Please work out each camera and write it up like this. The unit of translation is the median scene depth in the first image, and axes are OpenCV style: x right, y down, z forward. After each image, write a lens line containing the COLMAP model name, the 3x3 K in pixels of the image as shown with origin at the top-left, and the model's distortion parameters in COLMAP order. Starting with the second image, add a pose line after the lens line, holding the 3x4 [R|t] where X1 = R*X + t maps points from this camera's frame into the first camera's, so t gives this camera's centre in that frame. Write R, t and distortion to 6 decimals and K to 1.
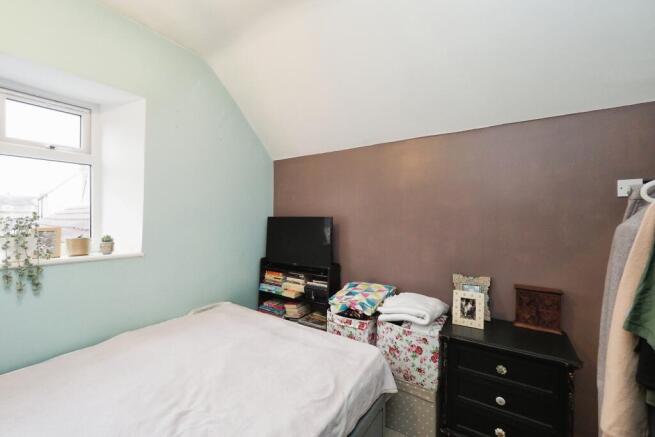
lens RADIAL K [[275.0, 0, 315.0], [0, 275.0, 220.6], [0, 0, 1]] dist [0.000256, 0.000168]
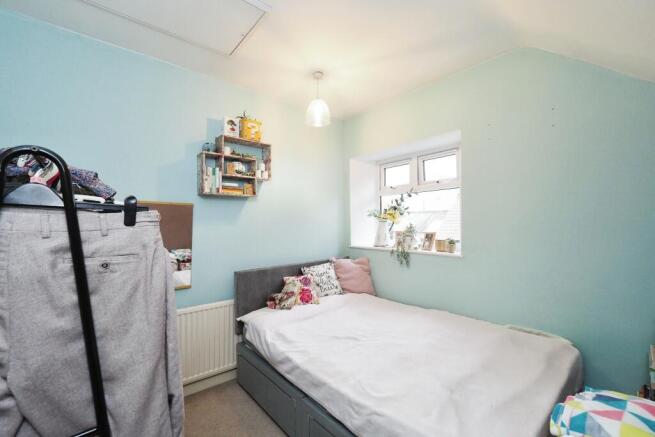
lens RADIAL K [[275.0, 0, 315.0], [0, 275.0, 220.6], [0, 0, 1]] dist [0.000256, 0.000168]
pose [[-0.241811, 0.005363, -0.970309, 0.927460], [0.001327, 0.999986, 0.005196, -0.057838], [0.970323, -0.000031, -0.241814, 0.823587]]
